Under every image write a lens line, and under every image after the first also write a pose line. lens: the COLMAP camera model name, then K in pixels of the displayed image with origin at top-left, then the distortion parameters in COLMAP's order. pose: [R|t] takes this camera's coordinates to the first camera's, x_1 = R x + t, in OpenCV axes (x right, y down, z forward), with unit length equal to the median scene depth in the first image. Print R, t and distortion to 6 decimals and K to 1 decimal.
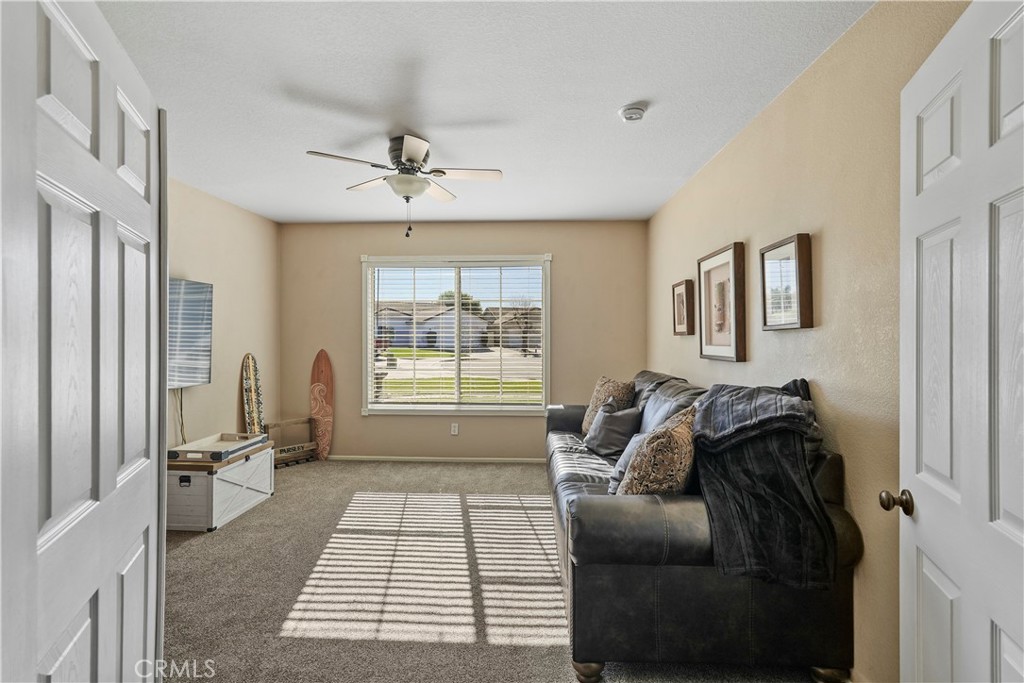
lens RADIAL K [[462.2, 0, 510.0], [0, 462.2, 335.2], [0, 0, 1]] dist [-0.007568, 0.002515]
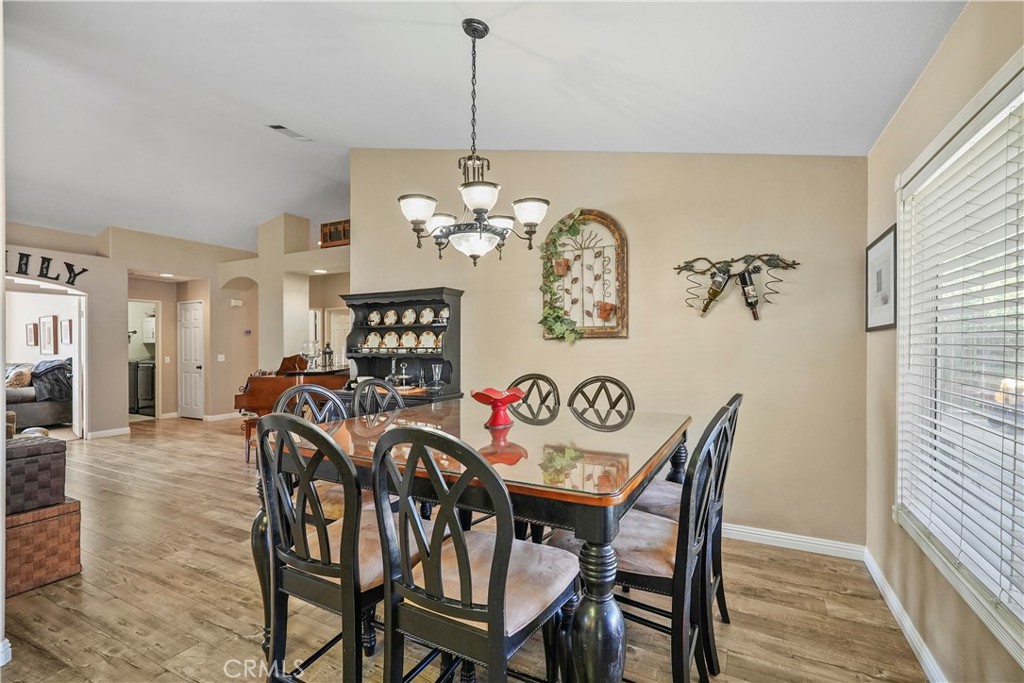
lens RADIAL K [[462.2, 0, 509.9], [0, 462.2, 342.5], [0, 0, 1]] dist [-0.007568, 0.002515]
pose [[0.424259, -0.002958, 0.905536, -1.360790], [0.005490, 0.999985, 0.000694, -0.011024], [-0.905524, 0.004676, 0.424268, -4.183188]]
